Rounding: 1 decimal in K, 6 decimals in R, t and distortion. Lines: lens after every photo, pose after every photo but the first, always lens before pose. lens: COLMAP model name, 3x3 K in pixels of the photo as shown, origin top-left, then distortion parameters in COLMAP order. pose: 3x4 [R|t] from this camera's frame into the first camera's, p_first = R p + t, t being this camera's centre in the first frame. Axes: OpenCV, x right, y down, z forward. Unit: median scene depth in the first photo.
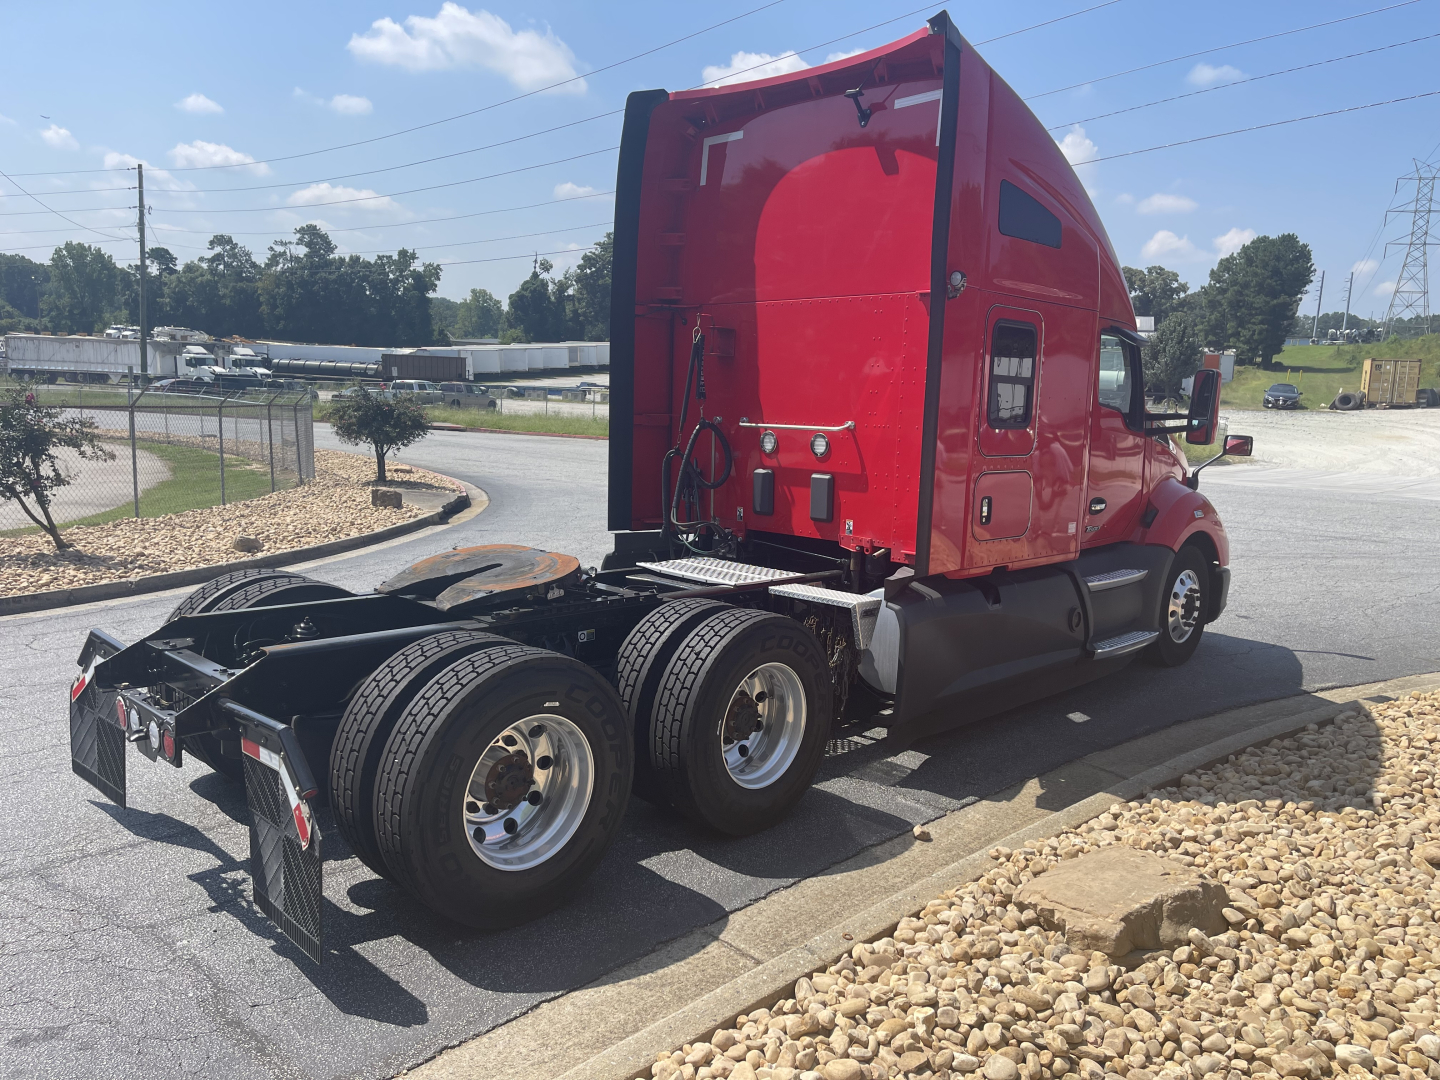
lens RADIAL K [[1081.2, 0, 720.0], [0, 1081.2, 540.0], [0, 0, 1]] dist [0.113129, -0.163579]
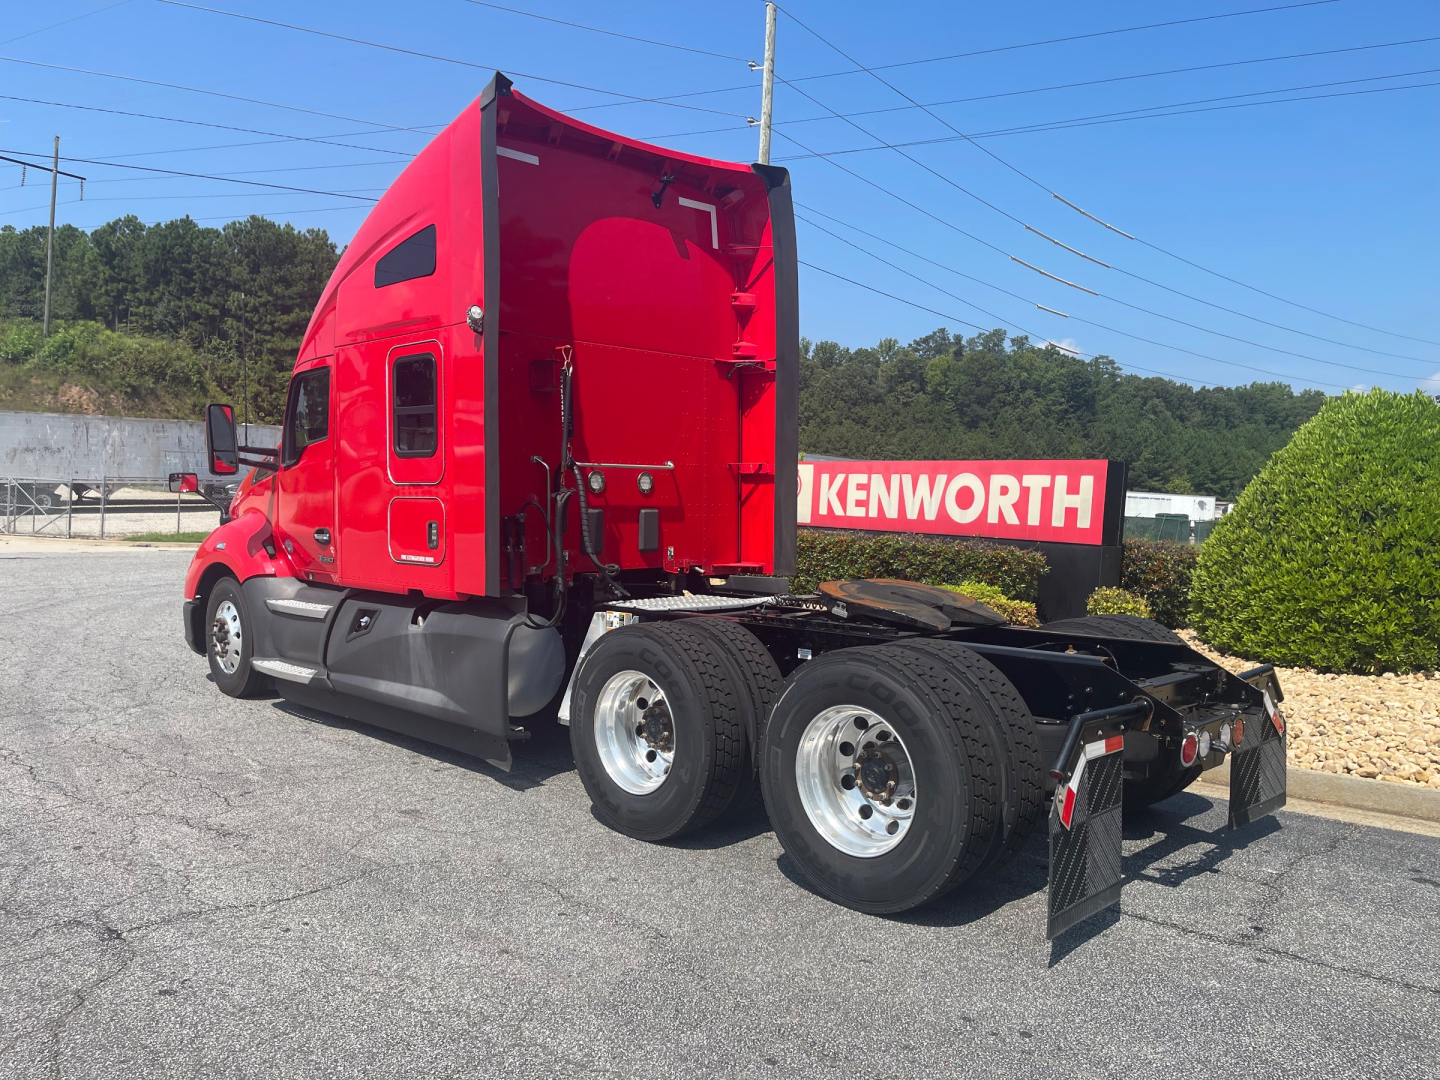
lens RADIAL K [[1081.2, 0, 720.0], [0, 1081.2, 540.0], [0, 0, 1]] dist [0.113129, -0.163579]
pose [[0.014162, -0.071068, 0.997371, -0.099777], [0.117407, 0.990689, 0.068925, -0.009601], [-0.992983, 0.116122, 0.022374, 0.090331]]
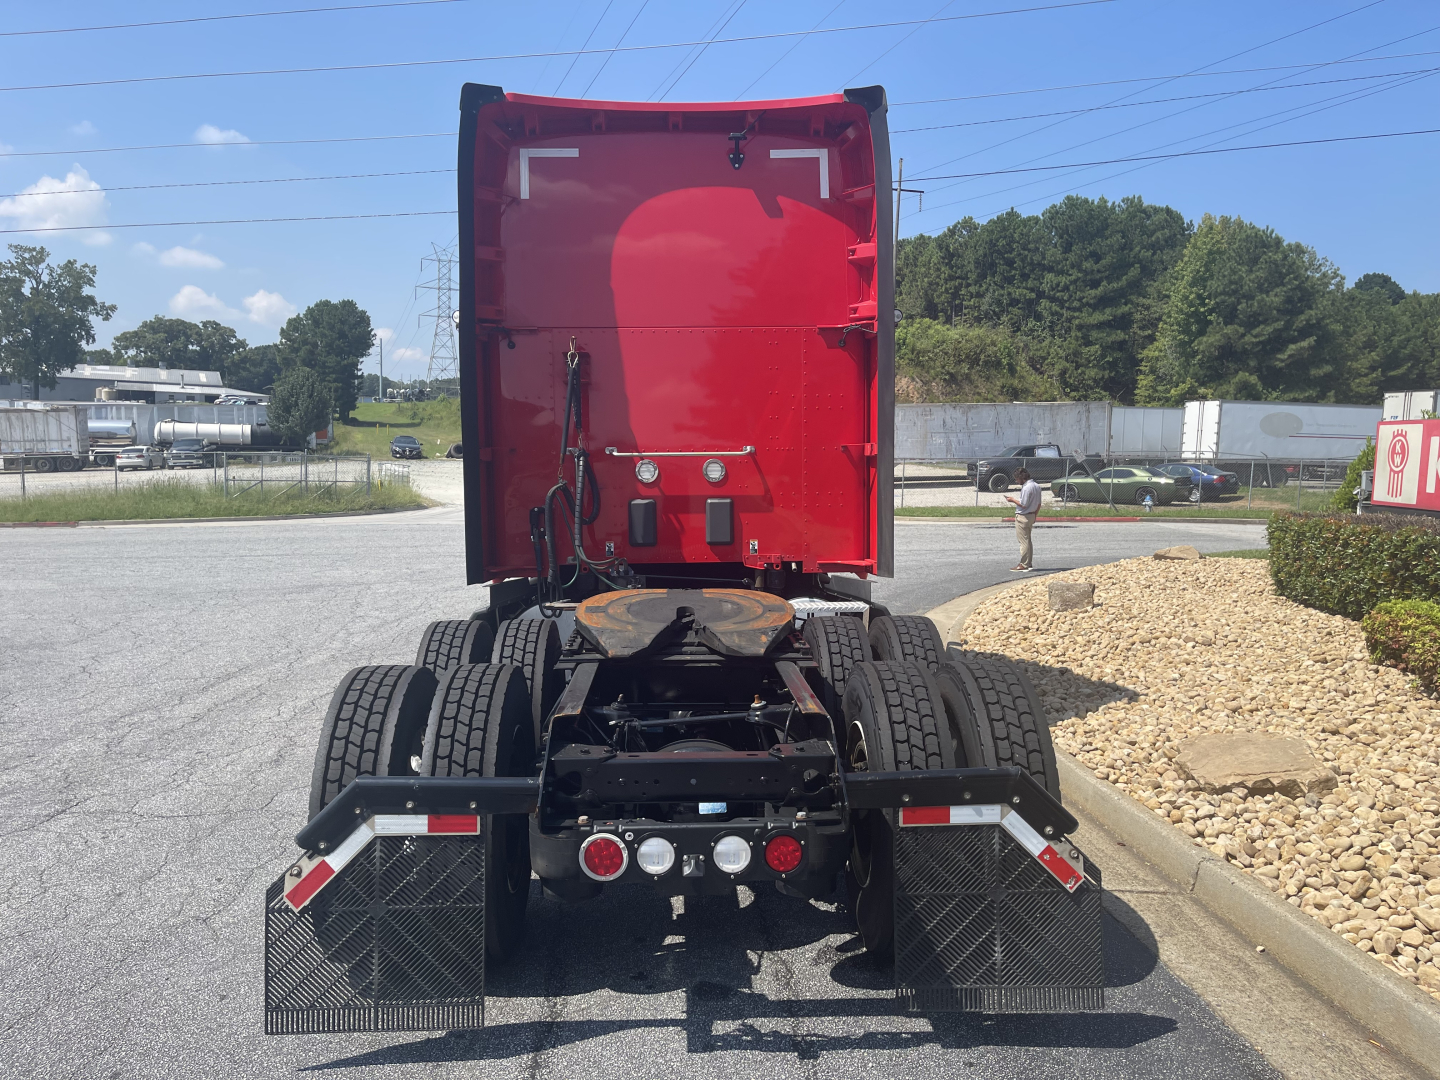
lens RADIAL K [[1081.2, 0, 720.0], [0, 1081.2, 540.0], [0, 0, 1]] dist [0.113129, -0.163579]
pose [[0.688919, -0.085104, 0.719825, -0.064105], [0.121157, 0.992632, 0.001403, -0.002317], [-0.714641, 0.086245, 0.694154, 0.029263]]
